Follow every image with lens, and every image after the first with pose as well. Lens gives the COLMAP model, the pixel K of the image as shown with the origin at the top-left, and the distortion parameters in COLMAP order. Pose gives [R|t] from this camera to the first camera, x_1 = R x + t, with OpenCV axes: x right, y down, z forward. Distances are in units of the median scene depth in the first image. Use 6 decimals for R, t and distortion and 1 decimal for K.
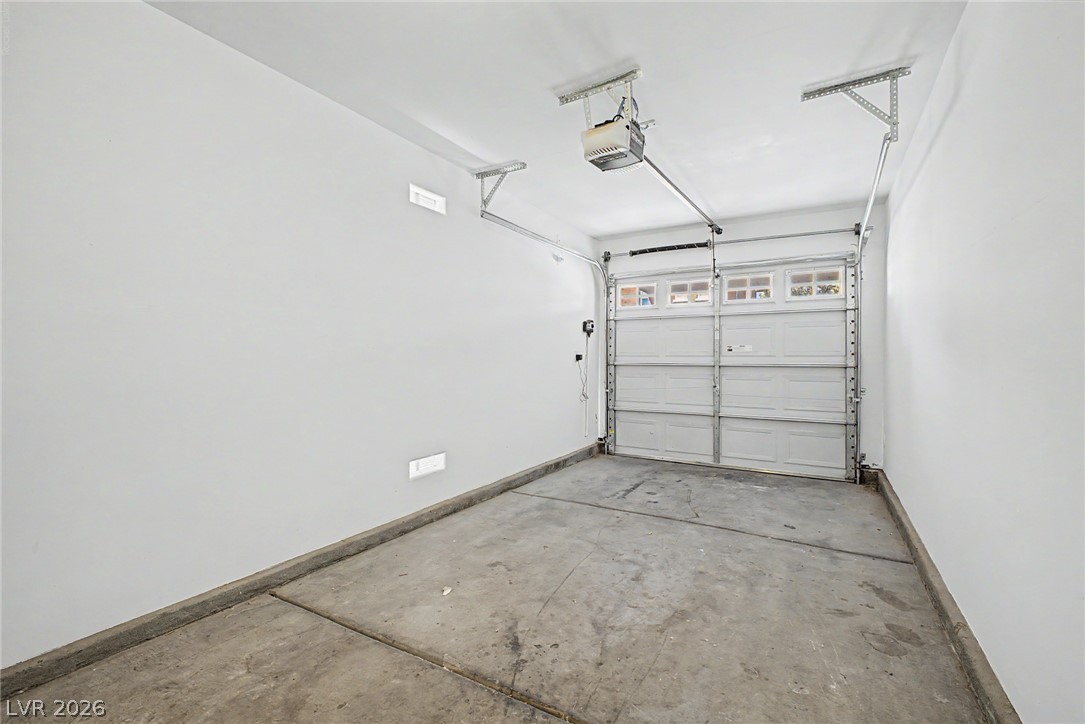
lens RADIAL K [[484.6, 0, 542.4], [0, 484.6, 360.5], [0, 0, 1]] dist [-0.000158, -0.000010]
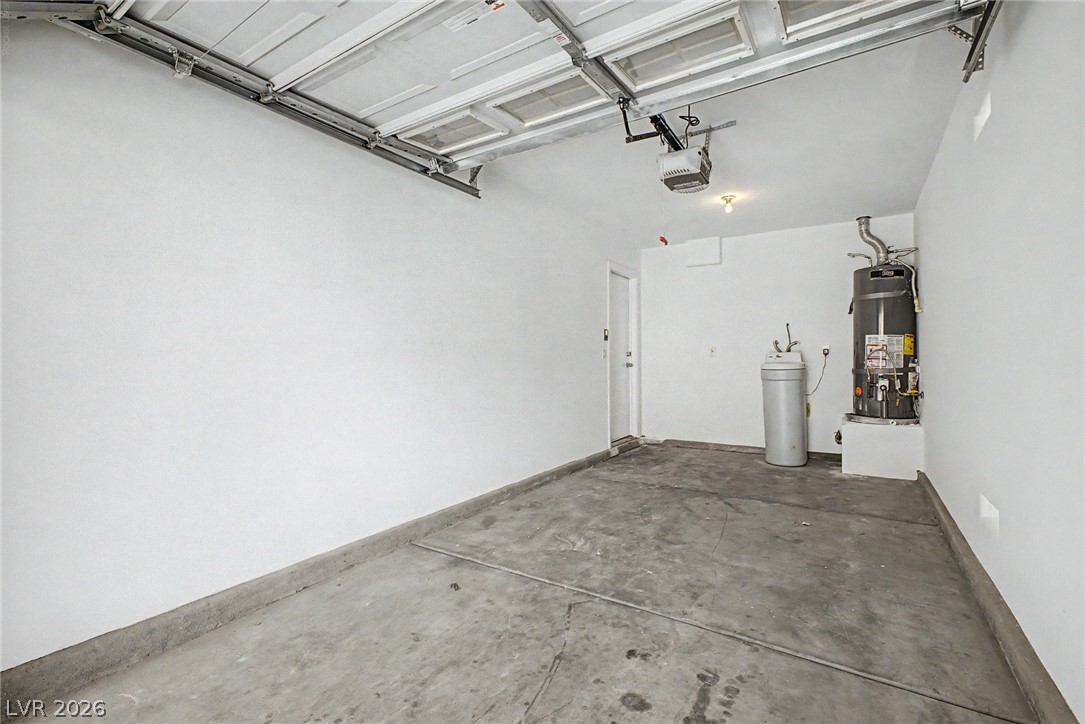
lens RADIAL K [[484.6, 0, 541.7], [0, 484.6, 358.7], [0, 0, 1]] dist [-0.000158, -0.000010]
pose [[-0.999098, 0.003910, 0.042295, 0.396139], [0.004164, 0.999974, 0.005920, -0.001931], [-0.042270, 0.006091, -0.999088, 1.944370]]
